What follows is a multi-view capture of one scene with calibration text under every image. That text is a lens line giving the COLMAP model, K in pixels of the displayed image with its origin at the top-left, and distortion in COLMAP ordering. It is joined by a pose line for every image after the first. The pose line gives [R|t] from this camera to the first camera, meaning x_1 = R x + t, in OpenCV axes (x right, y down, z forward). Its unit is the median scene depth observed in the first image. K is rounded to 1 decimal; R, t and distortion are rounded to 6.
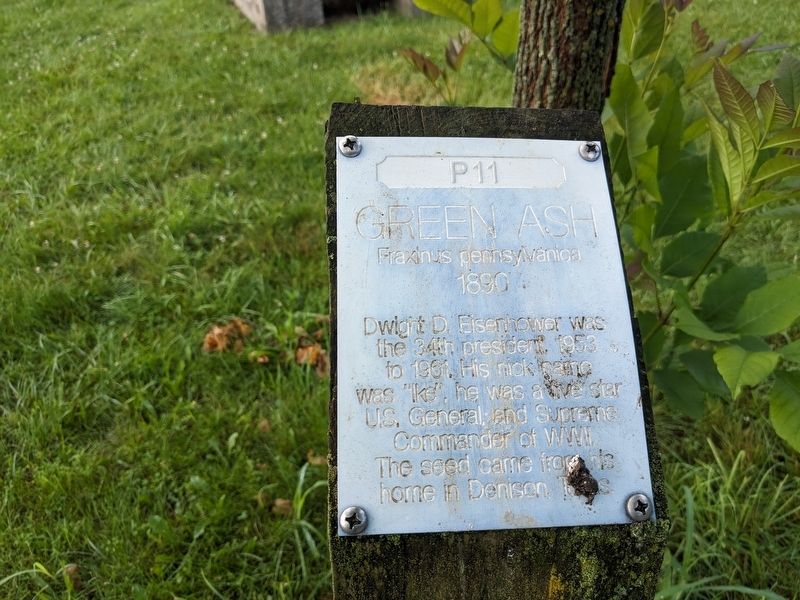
lens RADIAL K [[632.1, 0, 403.6], [0, 632.1, 301.2], [0, 0, 1]] dist [0.058908, -0.105347]
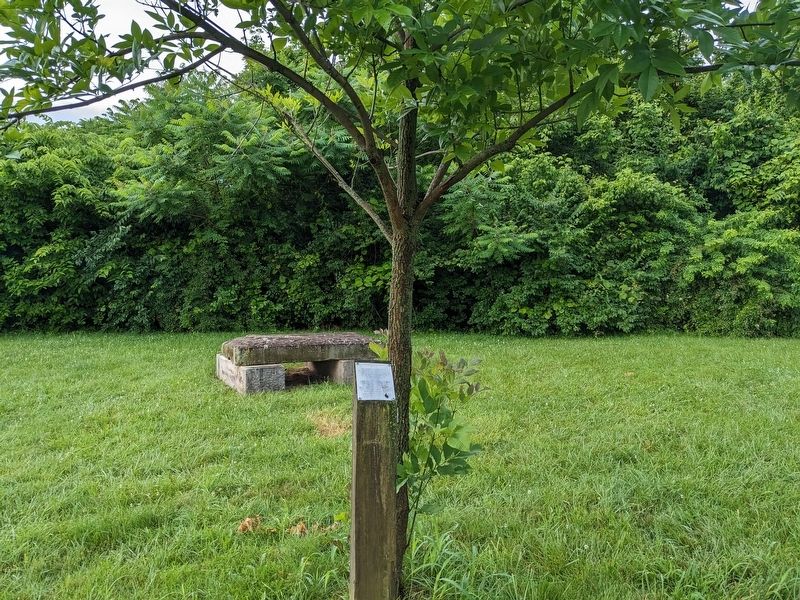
lens RADIAL K [[632.1, 0, 403.6], [0, 632.1, 301.2], [0, 0, 1]] dist [0.058908, -0.105347]
pose [[0.992785, 0.021750, 0.117917, -0.038994], [0.046498, 0.836624, -0.545801, 0.294269], [-0.110523, 0.547346, 0.829577, -0.512117]]
